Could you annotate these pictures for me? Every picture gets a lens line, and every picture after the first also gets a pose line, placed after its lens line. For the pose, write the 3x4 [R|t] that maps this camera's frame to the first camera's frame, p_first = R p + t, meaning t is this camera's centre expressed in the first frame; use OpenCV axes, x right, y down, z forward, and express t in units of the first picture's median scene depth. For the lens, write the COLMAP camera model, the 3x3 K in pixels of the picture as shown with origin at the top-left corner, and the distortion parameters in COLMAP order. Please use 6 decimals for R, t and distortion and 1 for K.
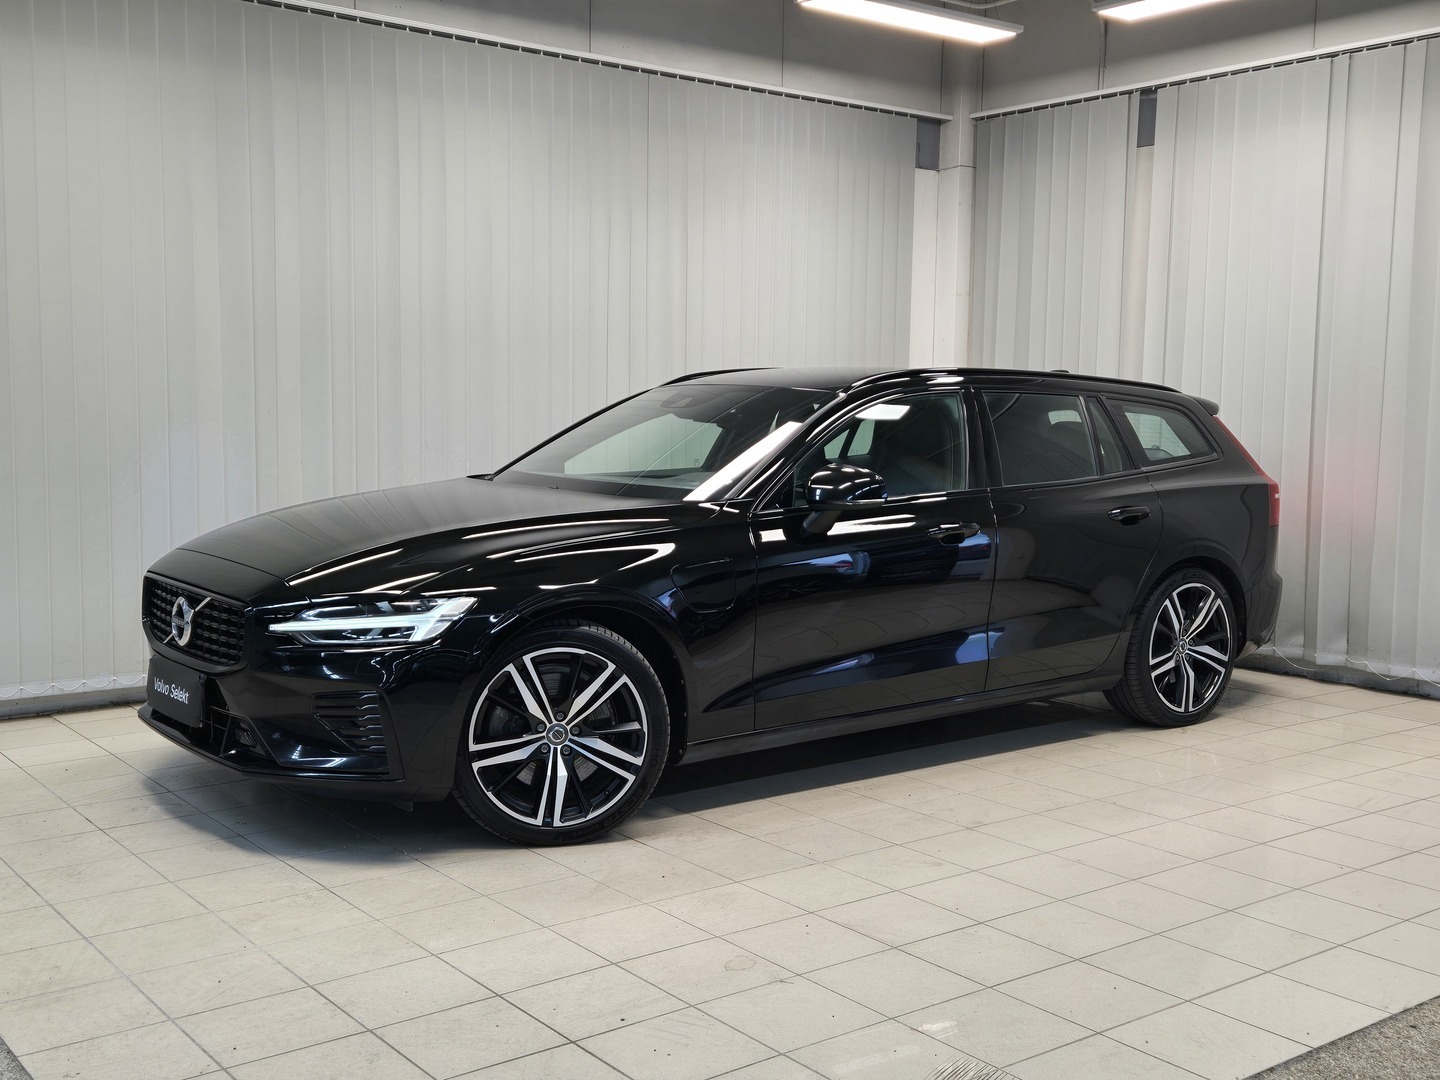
lens RADIAL K [[1512.9, 0, 720.0], [0, 1512.9, 540.0], [0, 0, 1]] dist [0.088706, 0.018136]
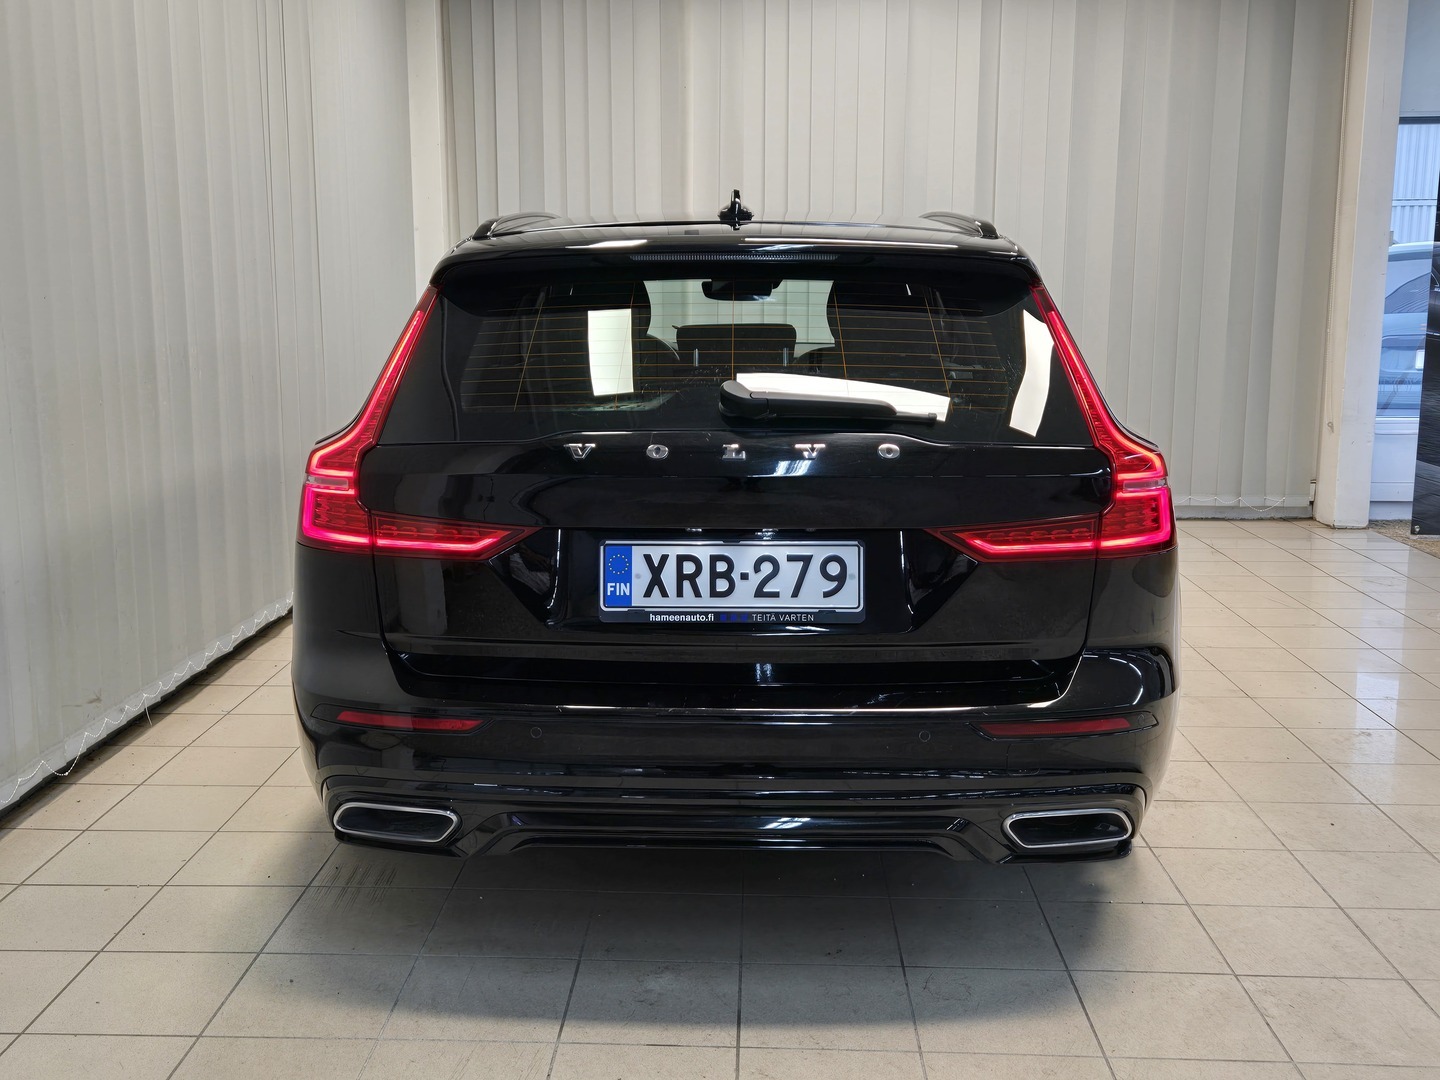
lens RADIAL K [[1429.3, 0, 720.0], [0, 1429.3, 540.0], [0, 0, 1]] dist [0.082805, -0.020712]
pose [[0.642966, -0.148000, 0.751459, -0.472079], [0.079502, 0.988749, 0.126711, -0.037209], [-0.761757, -0.021729, 0.647498, 0.408702]]
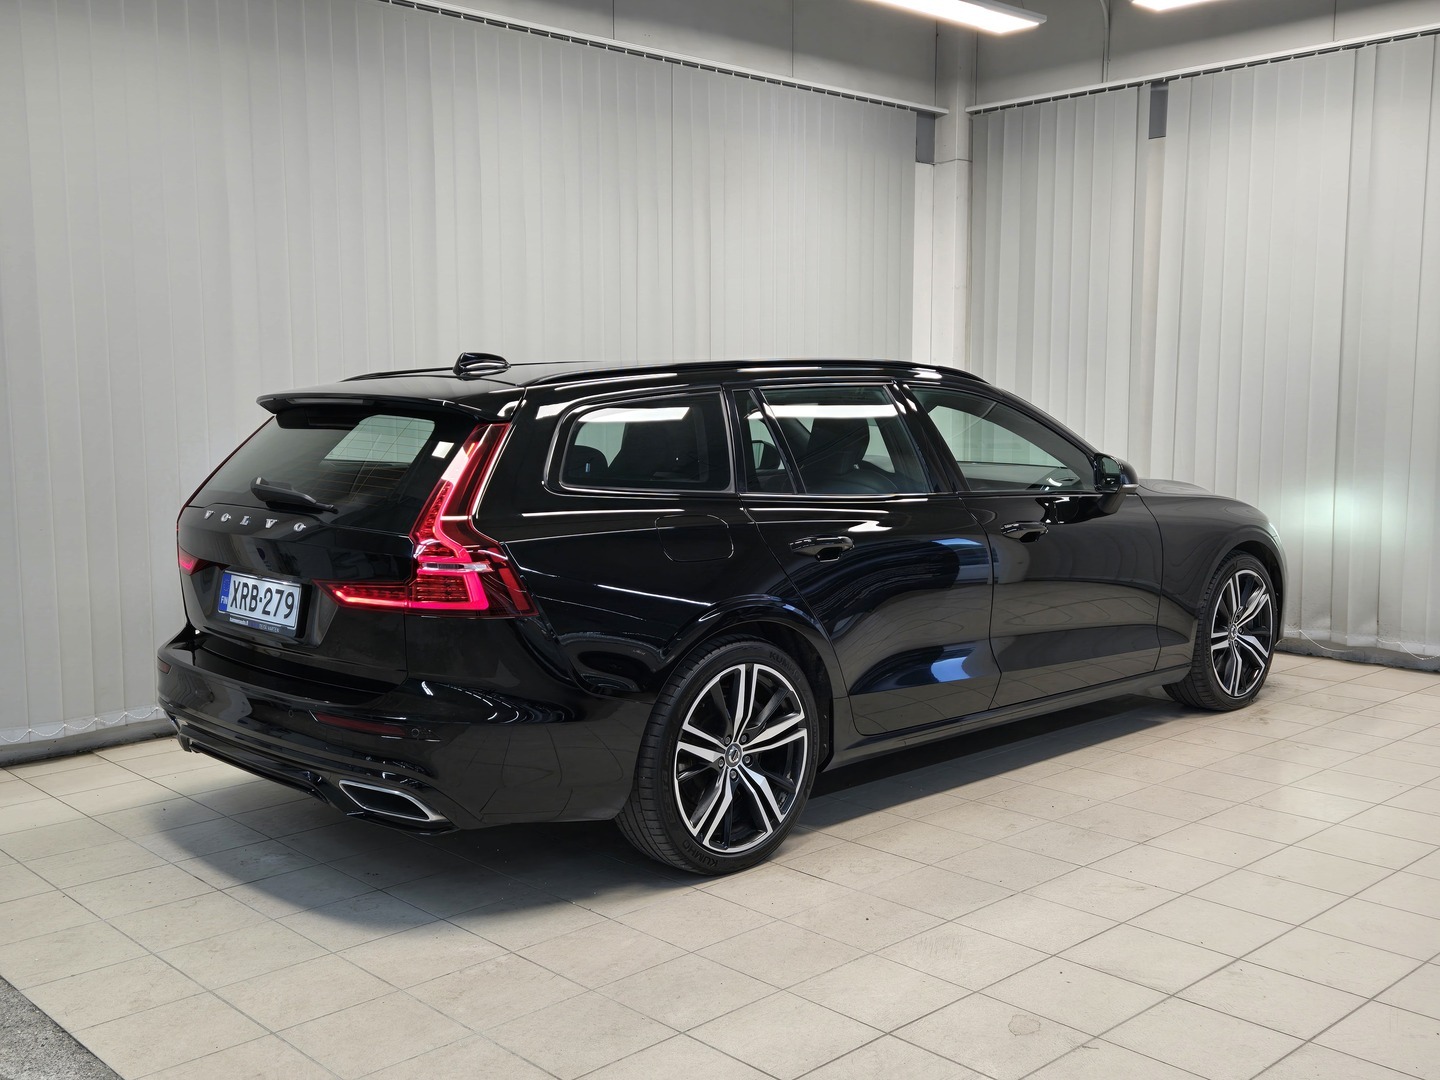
lens RADIAL K [[1429.3, 0, 720.0], [0, 1429.3, 540.0], [0, 0, 1]] dist [0.082805, -0.020712]
pose [[0.995059, -0.027498, 0.095406, -0.113451], [0.026548, 0.999585, 0.011217, -0.011047], [-0.095675, -0.008628, 0.995375, 0.079926]]
